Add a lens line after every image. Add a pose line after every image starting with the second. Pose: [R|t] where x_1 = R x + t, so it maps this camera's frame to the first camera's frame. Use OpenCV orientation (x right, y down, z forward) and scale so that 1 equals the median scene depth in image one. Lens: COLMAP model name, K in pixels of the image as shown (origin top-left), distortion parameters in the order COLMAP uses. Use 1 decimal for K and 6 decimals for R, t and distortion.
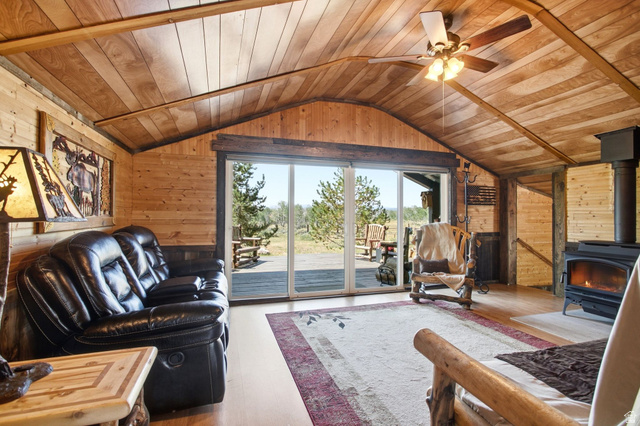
lens RADIAL K [[299.2, 0, 319.5], [0, 299.2, 214.0], [0, 0, 1]] dist [-0.000703, 0.000308]
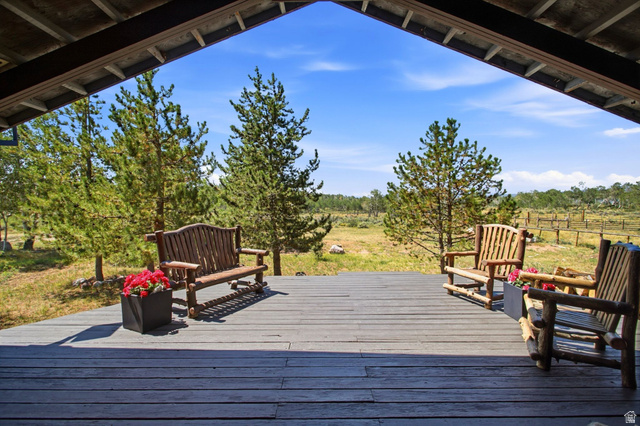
lens RADIAL K [[299.2, 0, 320.7], [0, 299.2, 210.3], [0, 0, 1]] dist [-0.000703, 0.000308]
pose [[0.949855, -0.007379, -0.312602, 0.045372], [0.015082, 0.999639, 0.022232, -0.003396], [0.312325, -0.025832, 0.949624, 0.323042]]
